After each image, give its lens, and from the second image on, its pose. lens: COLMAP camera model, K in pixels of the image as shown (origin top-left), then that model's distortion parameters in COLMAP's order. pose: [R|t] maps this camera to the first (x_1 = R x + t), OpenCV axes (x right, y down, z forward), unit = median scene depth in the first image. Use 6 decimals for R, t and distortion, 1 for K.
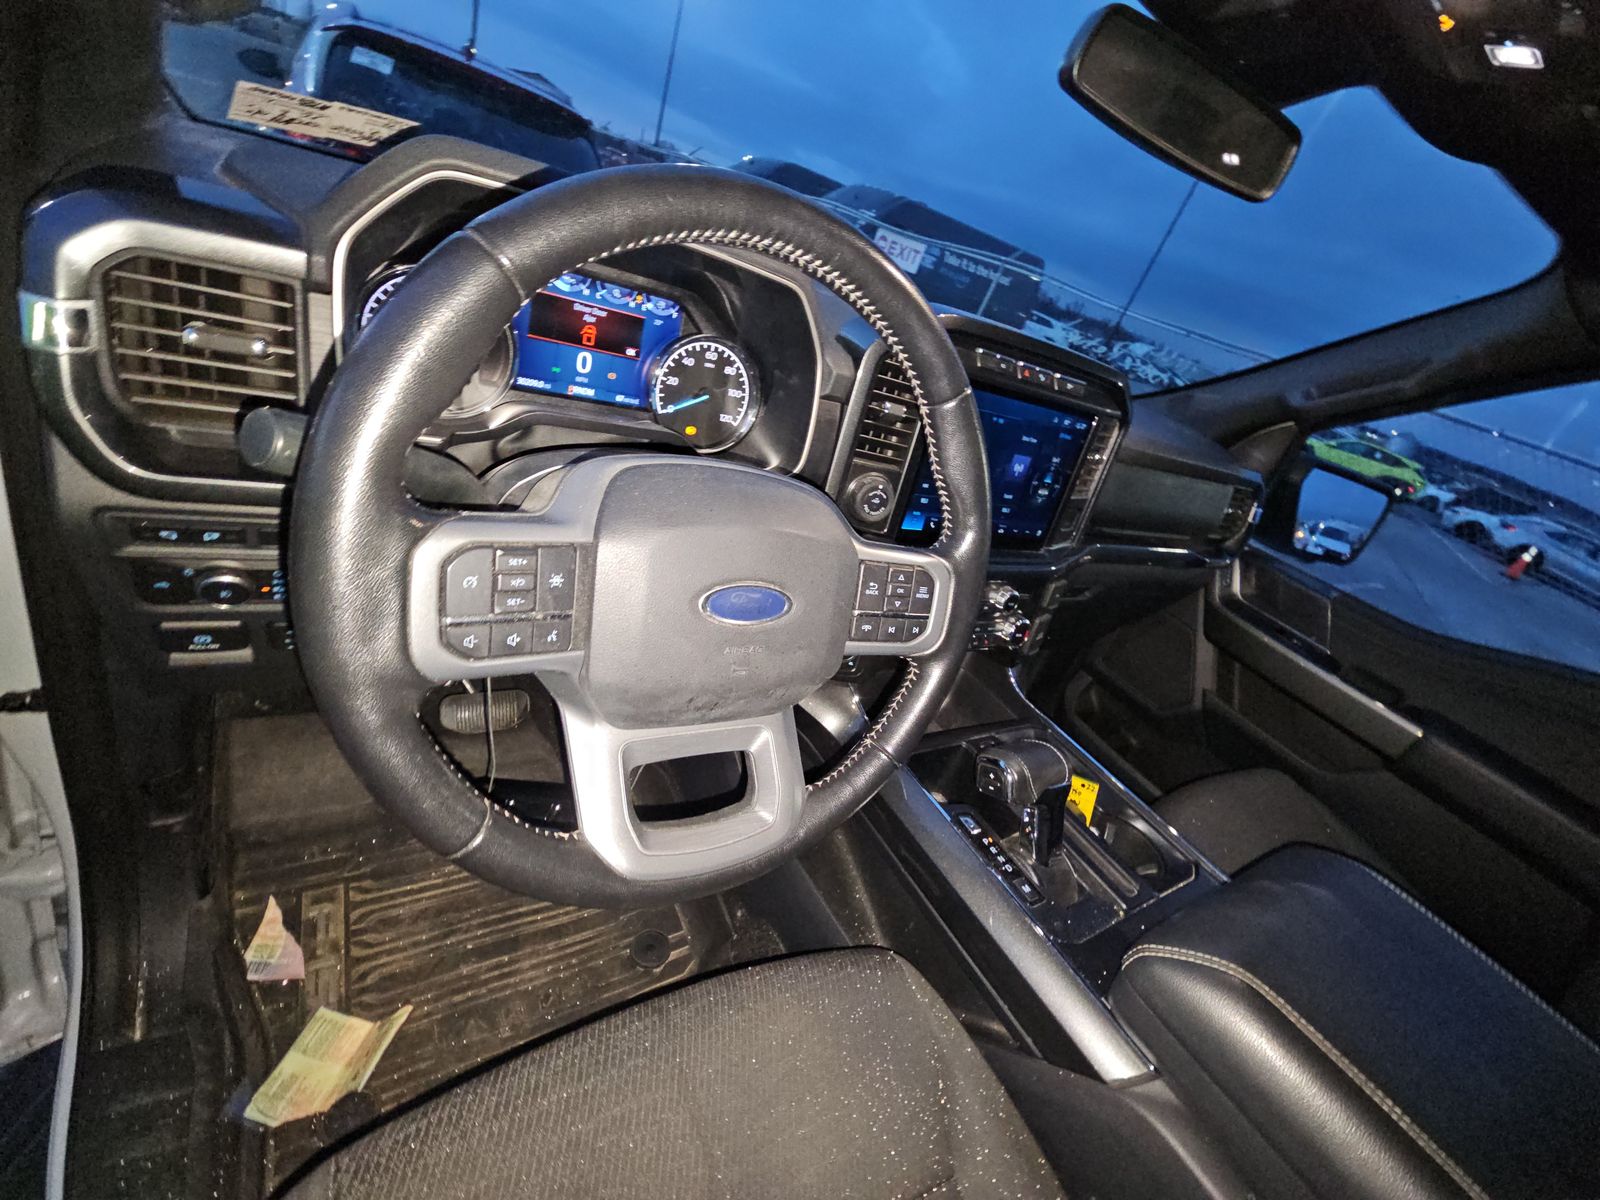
lens RADIAL K [[654.6, 0, 809.8], [0, 654.6, 611.0], [0, 0, 1]] dist [-0.004358, -0.002960]
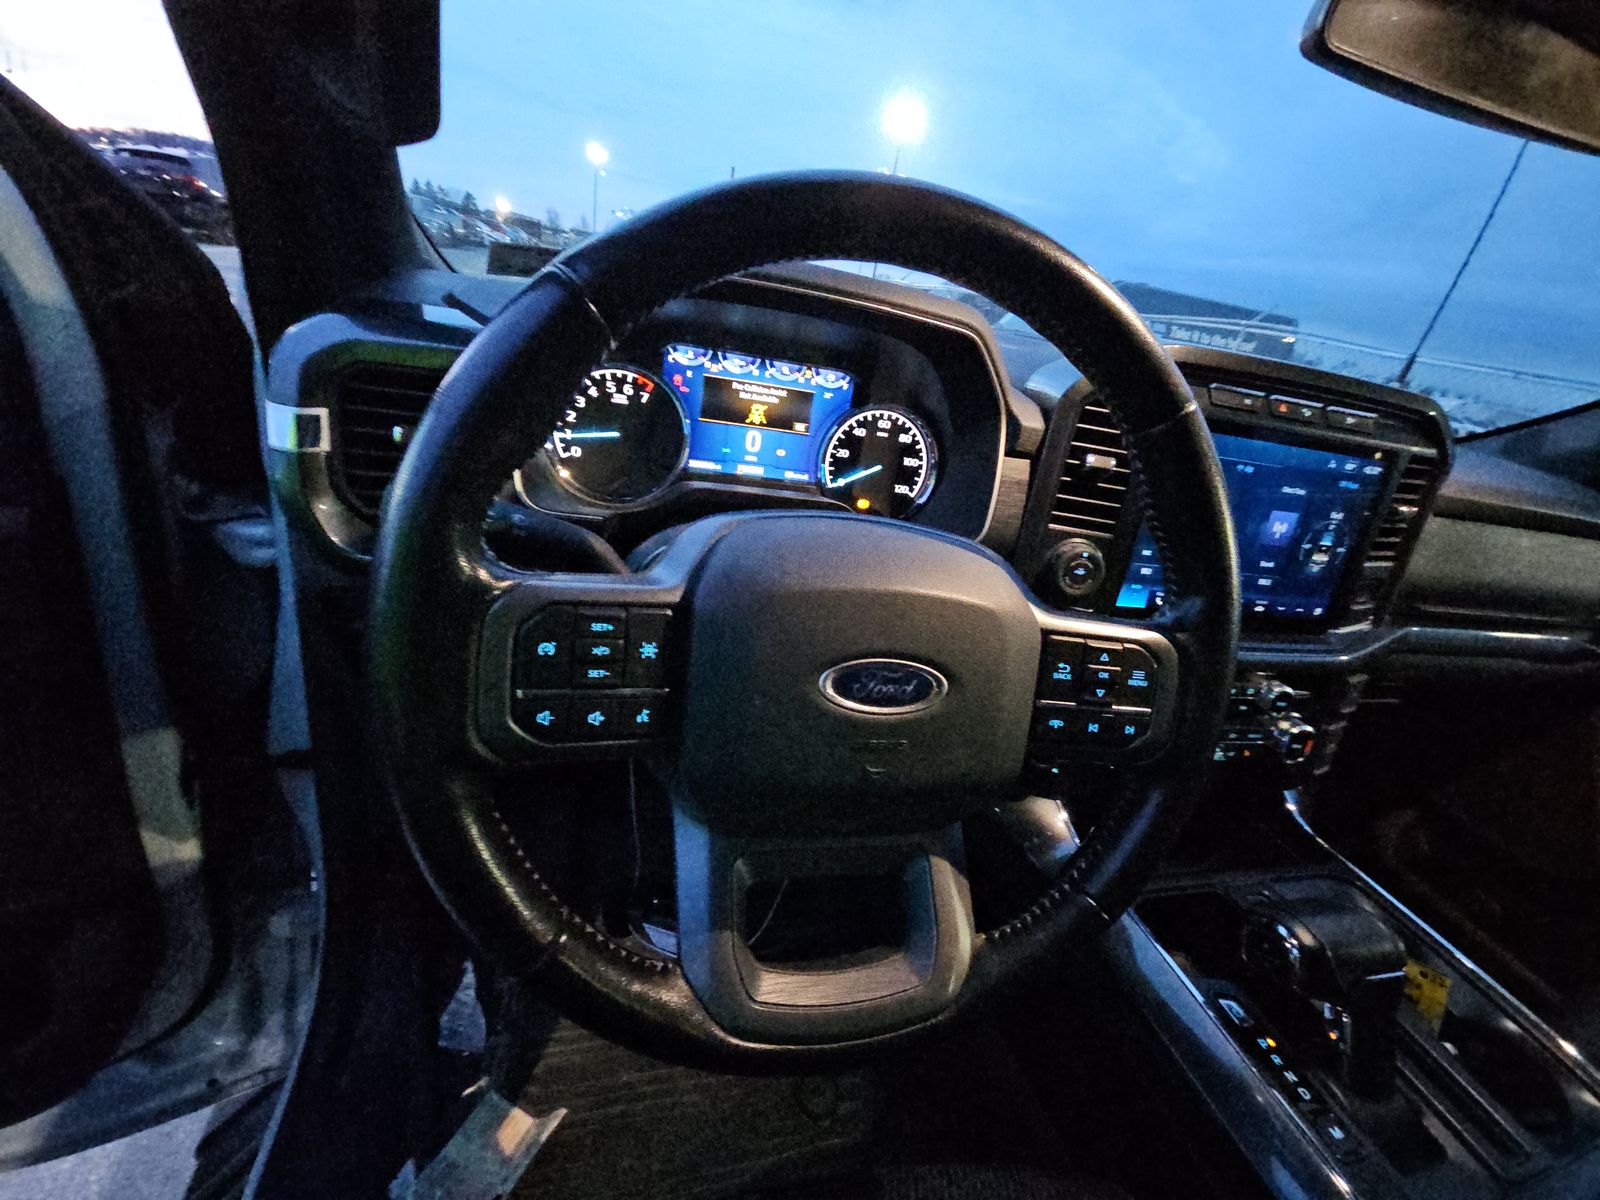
lens RADIAL K [[654.6, 0, 803.0], [0, 654.6, 604.4], [0, 0, 1]] dist [-0.004358, -0.002960]
pose [[0.945556, -0.016360, -0.325048, 0.038712], [-0.033600, 0.988492, -0.147492, 0.006349], [0.323720, 0.150384, 0.934125, 0.122920]]
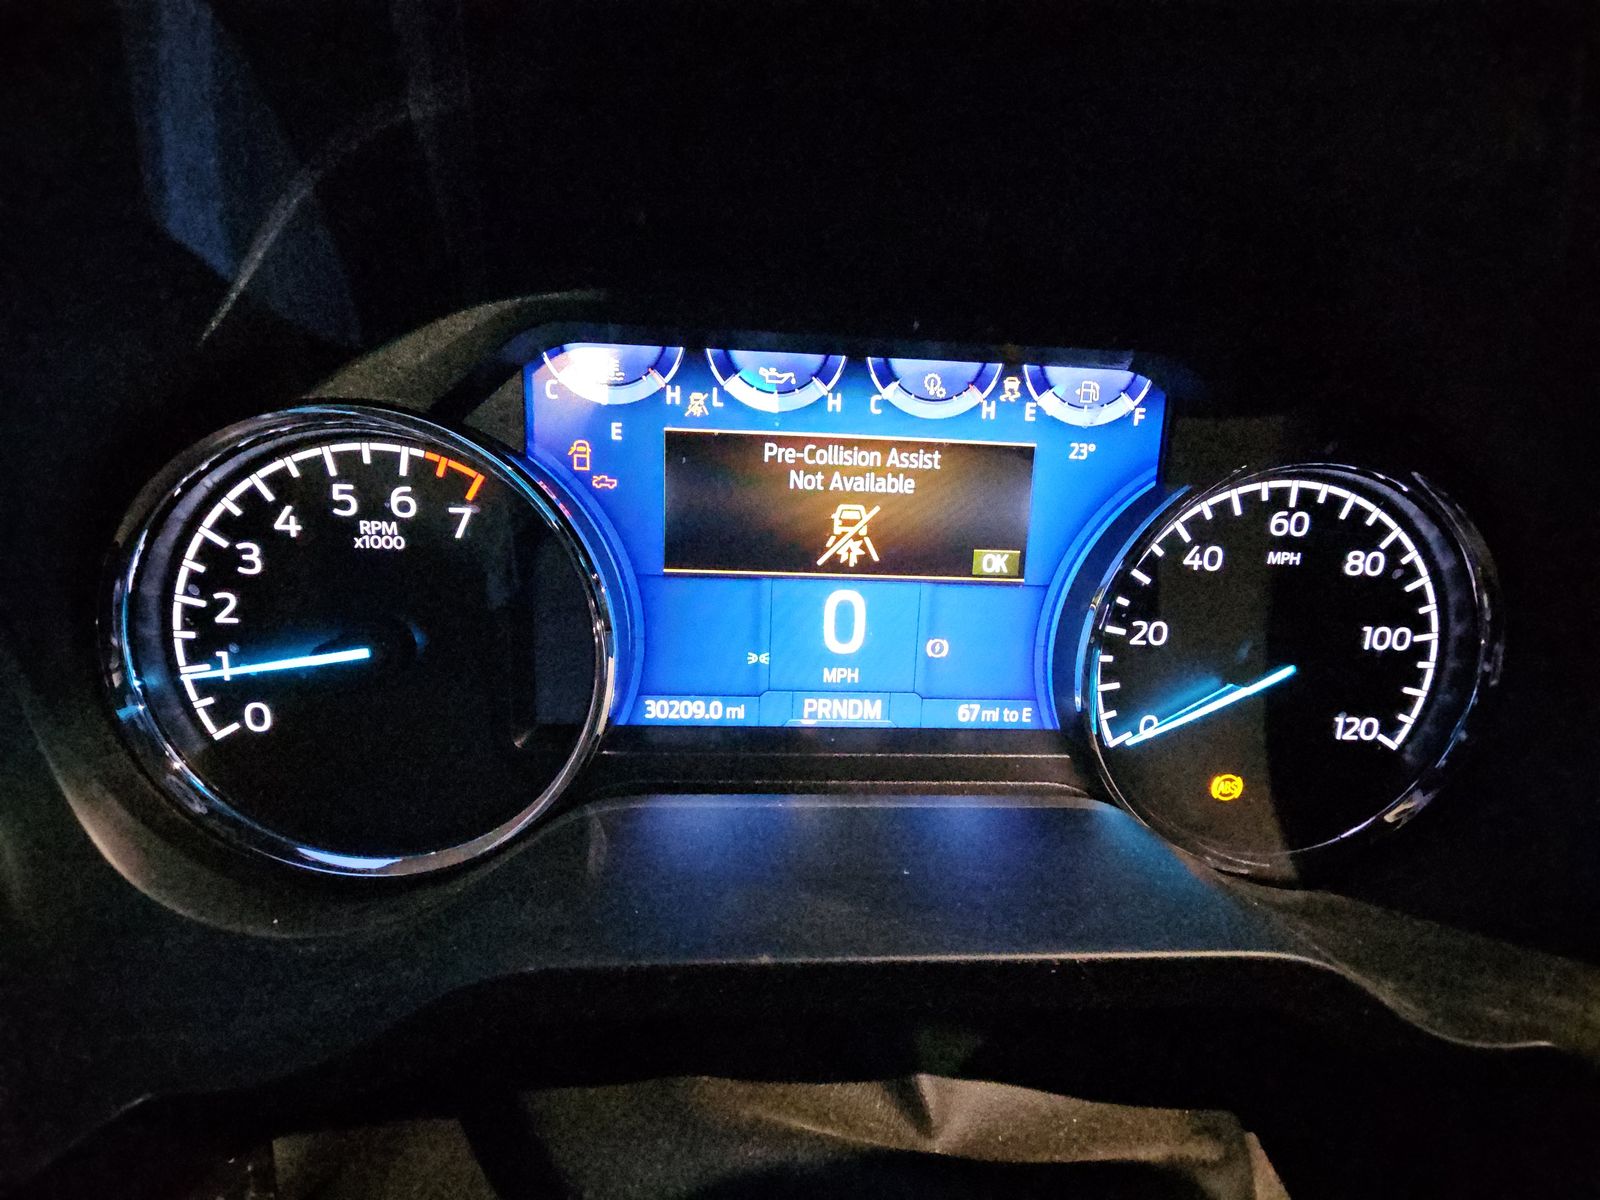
lens RADIAL K [[654.6, 0, 813.0], [0, 654.6, 612.5], [0, 0, 1]] dist [-0.004358, -0.002960]
pose [[0.849458, -0.140654, -0.508564, -0.181042], [-0.021787, 0.953645, -0.300143, -0.261956], [0.527206, 0.266039, 0.807017, 0.667552]]
